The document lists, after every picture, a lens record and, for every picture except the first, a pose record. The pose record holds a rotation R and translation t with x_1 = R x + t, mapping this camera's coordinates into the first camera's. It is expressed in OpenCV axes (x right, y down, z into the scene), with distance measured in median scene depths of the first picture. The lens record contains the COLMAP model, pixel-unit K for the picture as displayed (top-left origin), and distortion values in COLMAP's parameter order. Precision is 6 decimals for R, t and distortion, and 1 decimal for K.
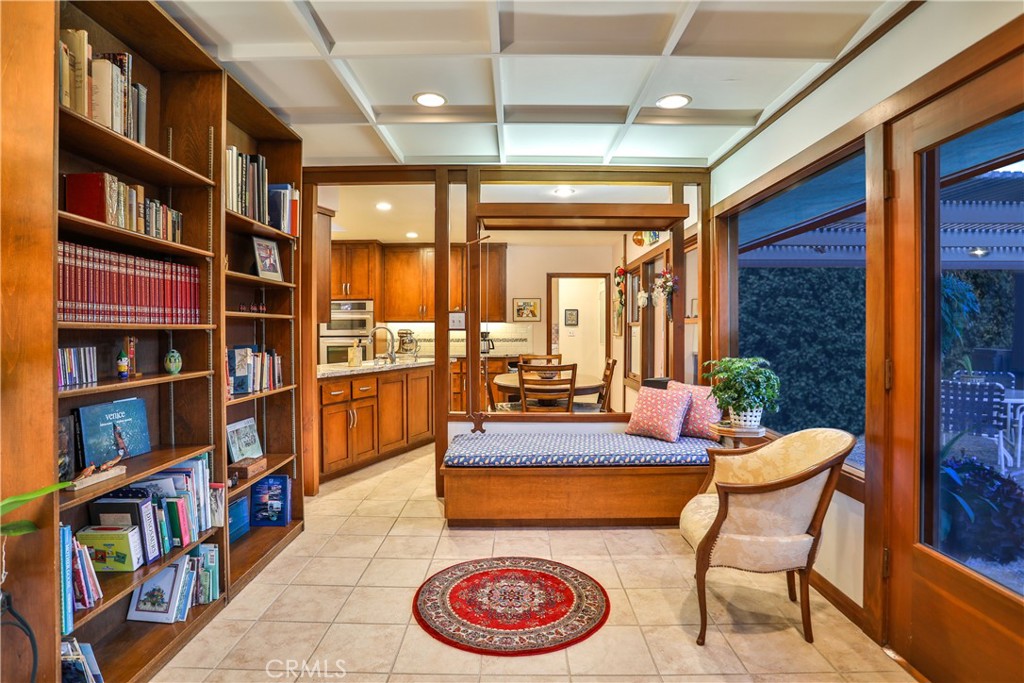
lens RADIAL K [[533.0, 0, 512.7], [0, 533.0, 333.8], [0, 0, 1]] dist [-0.079484, 0.041022]
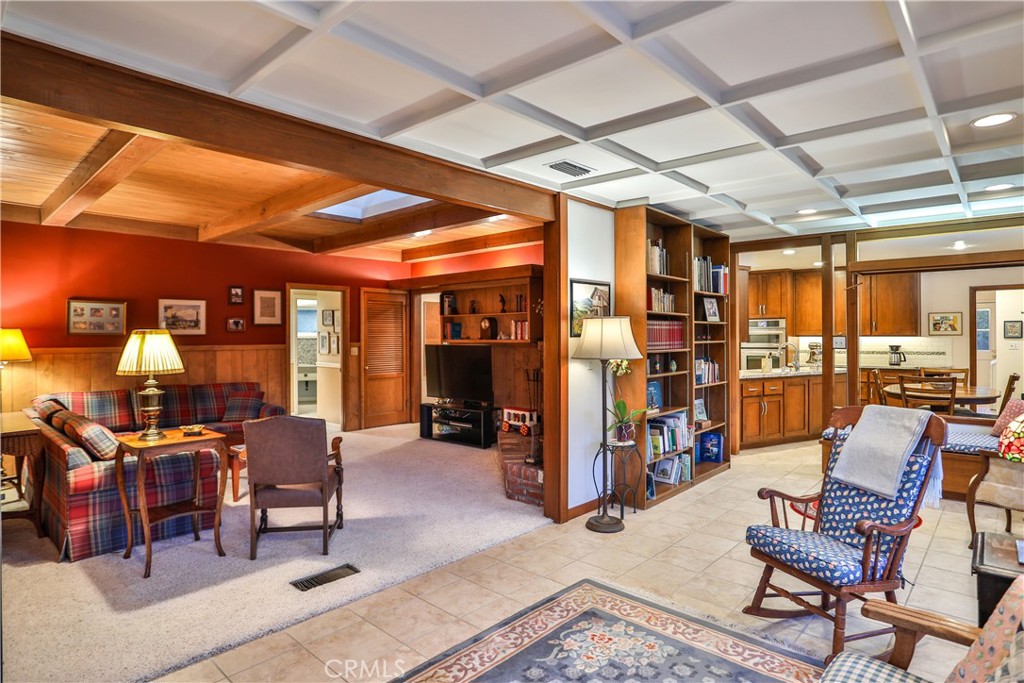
lens RADIAL K [[557.4, 0, 512.4], [0, 557.4, 337.2], [0, 0, 1]] dist [-0.038756, 0.002359]
pose [[0.739319, -0.000433, -0.673355, 0.286212], [-0.000522, 0.999999, -0.001216, -0.043780], [0.673355, 0.001251, 0.739318, -0.806977]]
